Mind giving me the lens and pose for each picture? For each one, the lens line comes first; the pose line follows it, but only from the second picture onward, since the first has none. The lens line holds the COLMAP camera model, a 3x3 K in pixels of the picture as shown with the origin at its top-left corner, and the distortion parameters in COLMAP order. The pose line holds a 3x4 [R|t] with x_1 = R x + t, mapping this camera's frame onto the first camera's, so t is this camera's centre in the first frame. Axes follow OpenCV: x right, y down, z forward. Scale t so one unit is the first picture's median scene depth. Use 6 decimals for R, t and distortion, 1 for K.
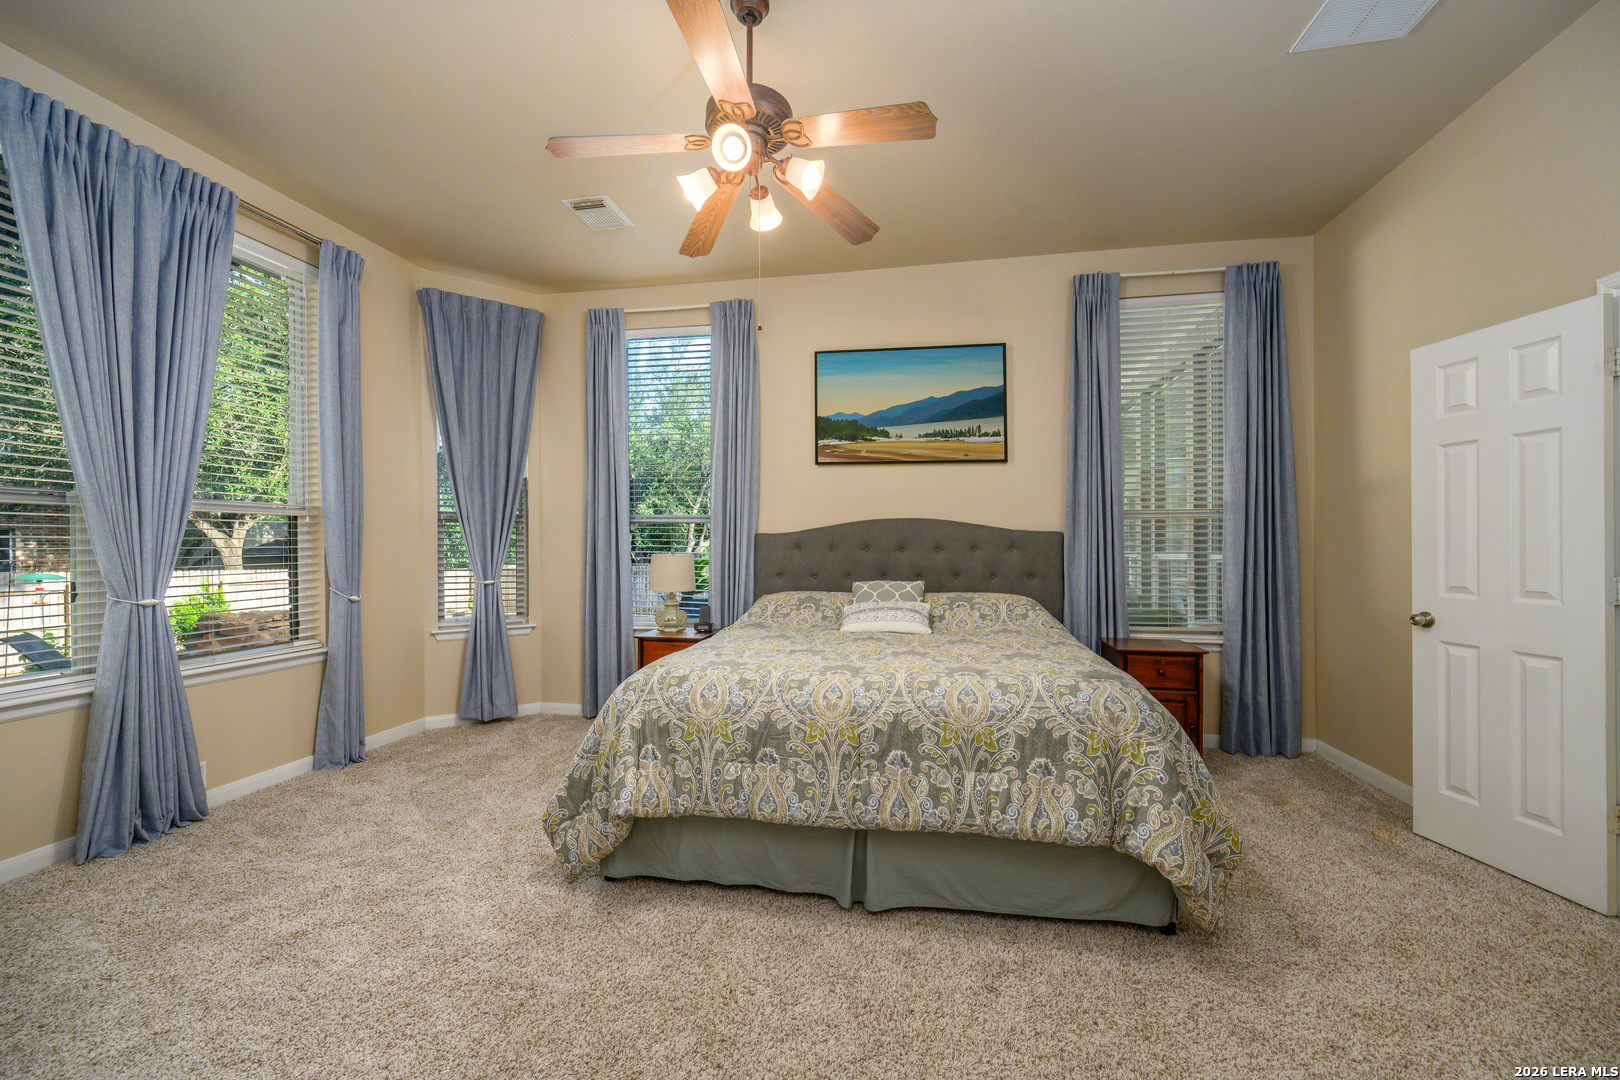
lens RADIAL K [[638.6, 0, 807.1], [0, 638.6, 544.3], [0, 0, 1]] dist [-0.000104, -0.000288]
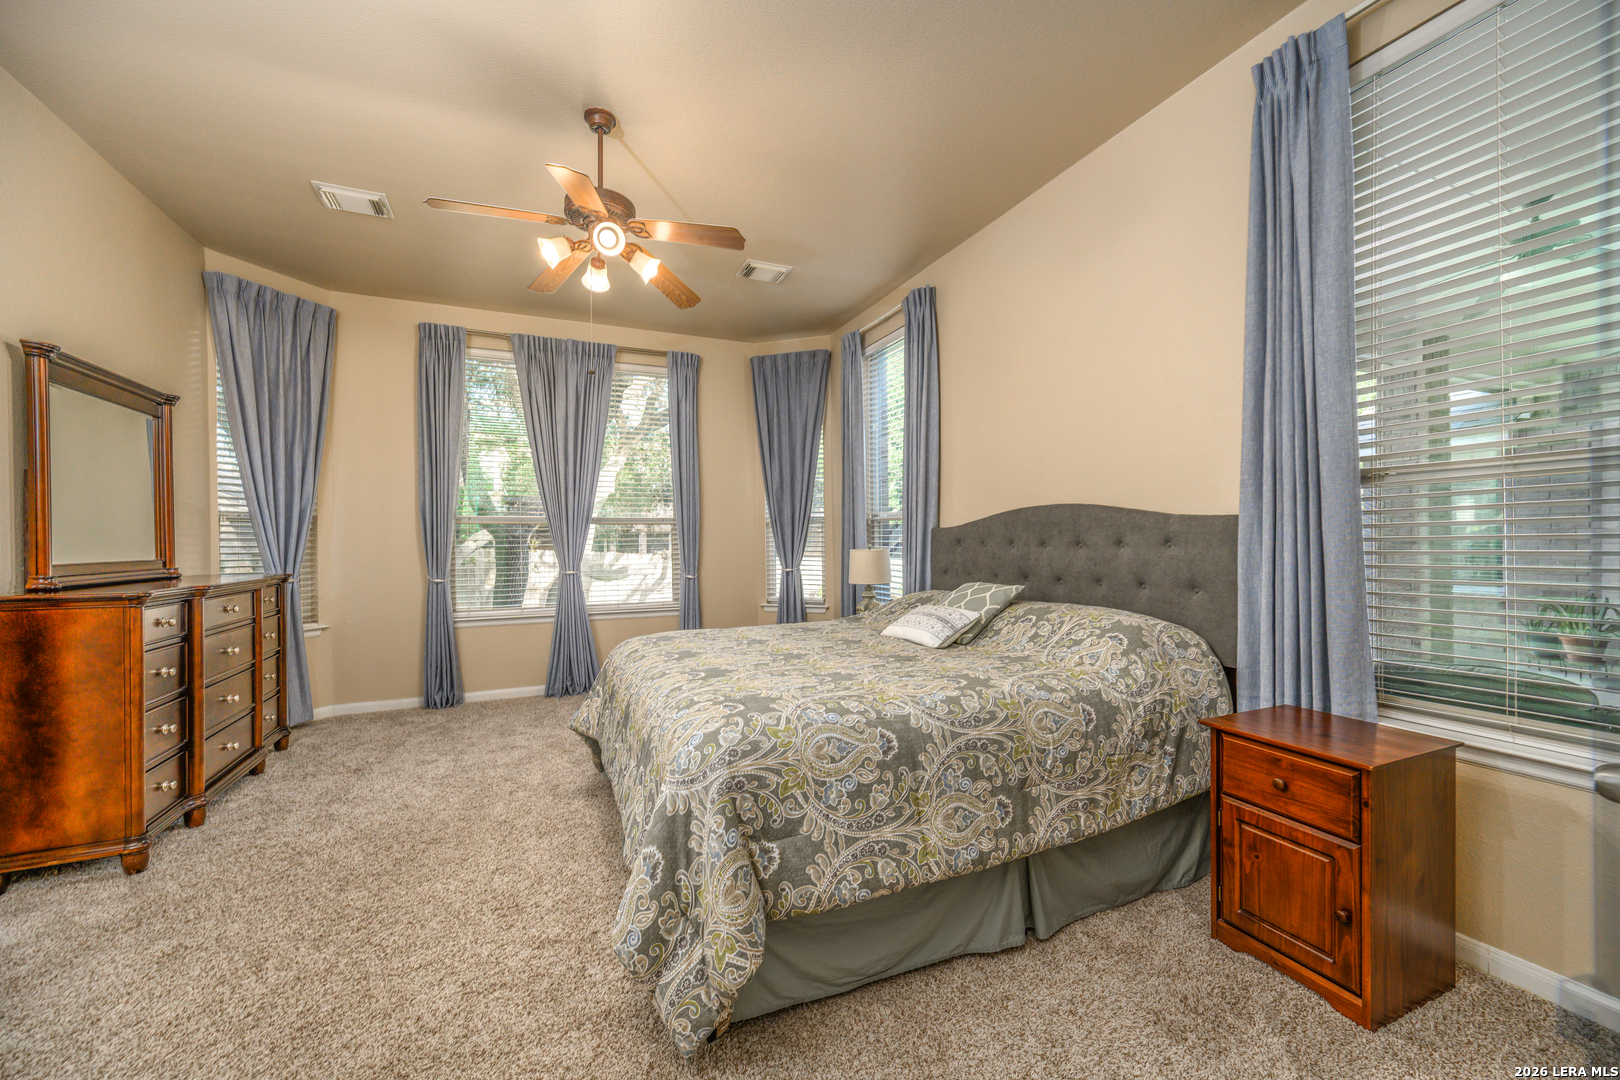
lens RADIAL K [[638.6, 0, 814.7], [0, 638.6, 541.3], [0, 0, 1]] dist [-0.000104, -0.000288]
pose [[0.562575, -0.004633, -0.826733, 0.656455], [0.006679, 0.999977, -0.001059, 0.002447], [0.826719, -0.004926, 0.562593, 0.339898]]
